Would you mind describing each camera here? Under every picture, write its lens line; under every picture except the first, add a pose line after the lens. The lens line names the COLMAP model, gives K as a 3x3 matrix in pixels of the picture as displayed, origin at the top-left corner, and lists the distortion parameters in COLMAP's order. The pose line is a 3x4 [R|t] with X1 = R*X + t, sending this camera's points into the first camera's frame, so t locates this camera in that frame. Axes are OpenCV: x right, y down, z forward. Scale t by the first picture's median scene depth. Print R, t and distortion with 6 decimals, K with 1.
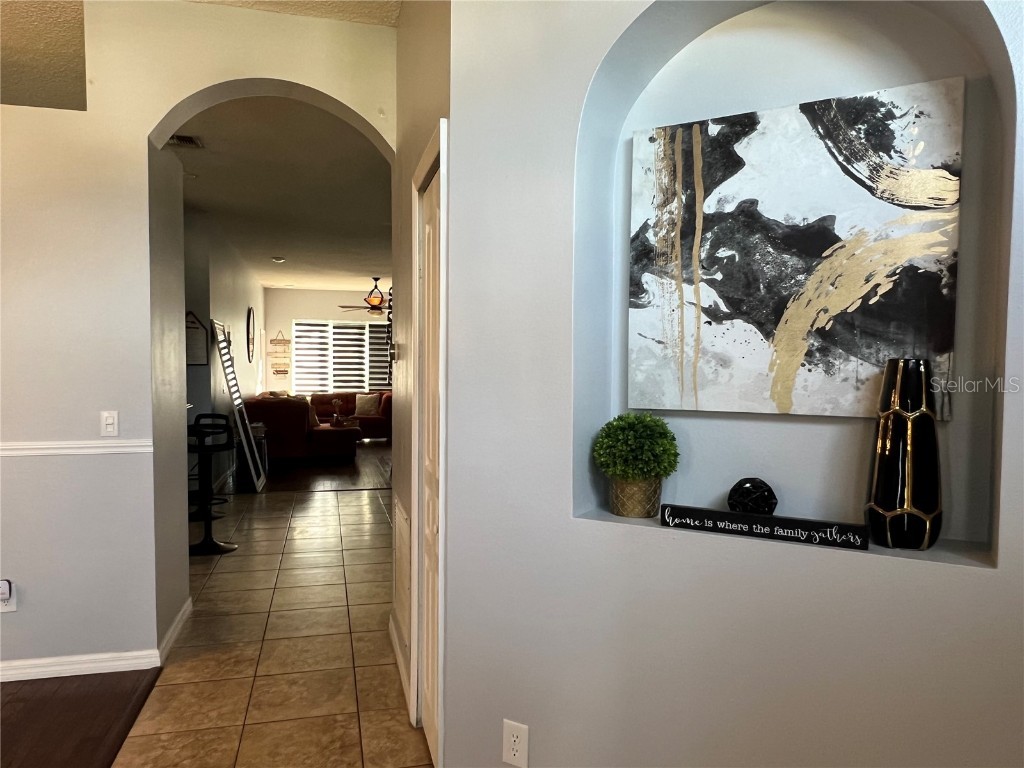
lens RADIAL K [[687.2, 0, 511.1], [0, 687.2, 386.9], [0, 0, 1]] dist [-0.001419, -0.000067]
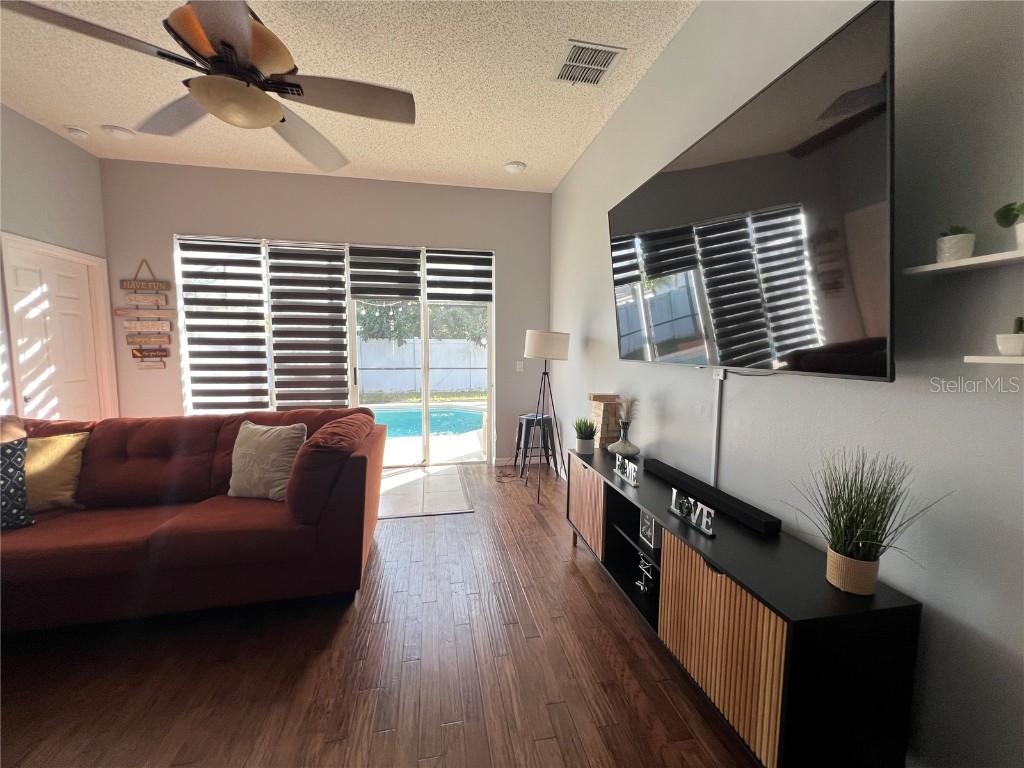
lens RADIAL K [[413.3, 0, 515.3], [0, 413.3, 385.7], [0, 0, 1]] dist [-0.003074, -0.000178]
pose [[0.998109, -0.000701, -0.061457, -0.080120], [0.004791, 0.997779, 0.066438, -0.016718], [0.061274, -0.066606, 0.995896, 0.739310]]
